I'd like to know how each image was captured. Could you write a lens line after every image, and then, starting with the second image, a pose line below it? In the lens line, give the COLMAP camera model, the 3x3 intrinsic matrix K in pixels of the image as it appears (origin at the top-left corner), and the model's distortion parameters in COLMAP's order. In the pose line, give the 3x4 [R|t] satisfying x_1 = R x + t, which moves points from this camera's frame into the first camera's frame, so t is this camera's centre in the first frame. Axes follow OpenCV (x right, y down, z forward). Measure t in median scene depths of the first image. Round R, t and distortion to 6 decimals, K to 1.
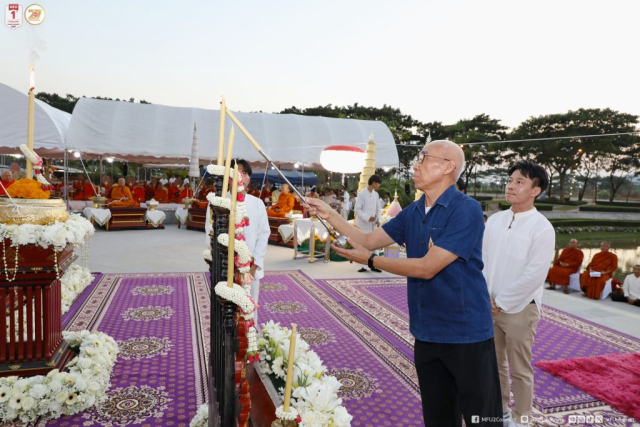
lens RADIAL K [[436.5, 0, 322.3], [0, 436.5, 210.8], [0, 0, 1]] dist [0.011999, -0.000781]
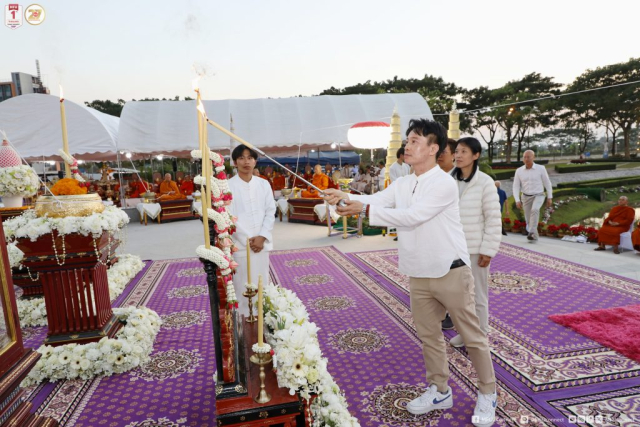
lens RADIAL K [[436.2, 0, 321.5], [0, 436.2, 213.7], [0, 0, 1]] dist [0.010844, 0.002663]
pose [[0.990199, -0.075780, -0.117316, 0.007792], [0.081557, 0.995641, 0.045242, 0.001444], [0.113376, -0.054366, 0.992064, -0.005160]]
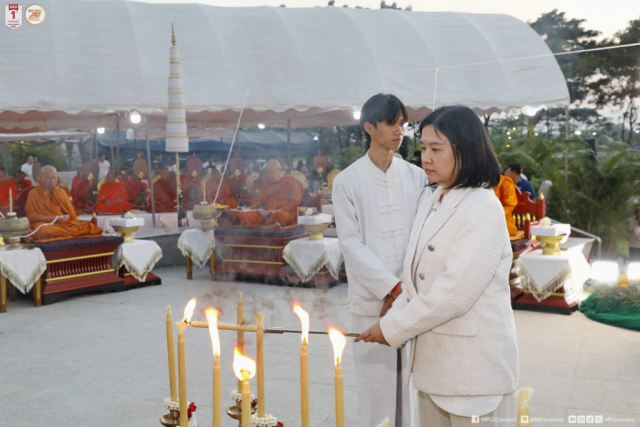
lens RADIAL K [[777.0, 0, 329.1], [0, 777.0, 211.6], [0, 0, 1]] dist [0.027533, -0.003477]
pose [[0.992338, -0.074260, 0.098741, -0.070406], [0.072907, 0.997190, 0.017241, -0.006768], [-0.099744, -0.009910, 0.994964, 0.069184]]
